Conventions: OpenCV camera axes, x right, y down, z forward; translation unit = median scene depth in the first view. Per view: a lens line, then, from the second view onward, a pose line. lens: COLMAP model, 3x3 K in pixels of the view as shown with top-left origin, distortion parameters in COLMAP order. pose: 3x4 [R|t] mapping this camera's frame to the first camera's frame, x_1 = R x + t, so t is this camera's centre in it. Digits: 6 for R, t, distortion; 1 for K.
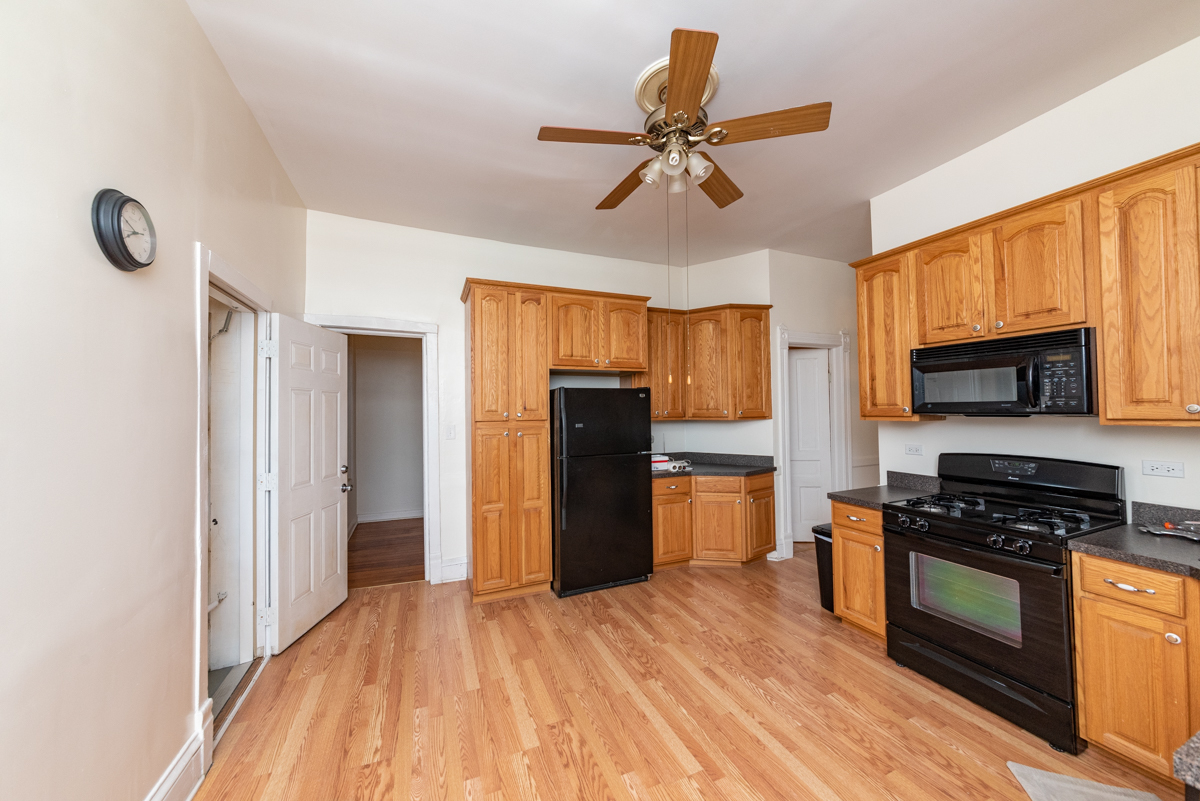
lens RADIAL K [[421.7, 0, 601.6], [0, 421.7, 401.0], [0, 0, 1]] dist [0.012894, 0.000396]
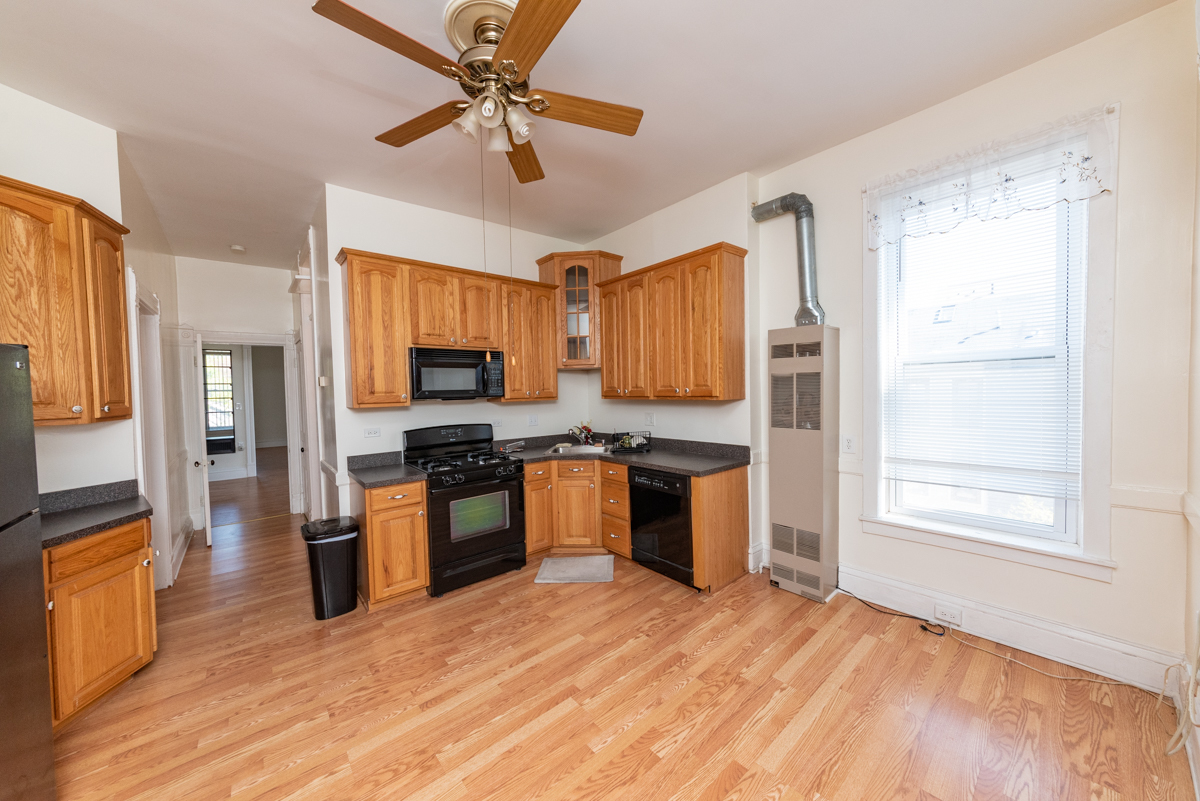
lens RADIAL K [[421.7, 0, 602.1], [0, 421.7, 401.6], [0, 0, 1]] dist [0.012894, 0.000396]
pose [[-0.293125, -0.007647, 0.956043, -0.676467], [0.007937, 0.999914, 0.010431, 0.030831], [-0.956041, 0.010646, -0.293040, 0.944430]]
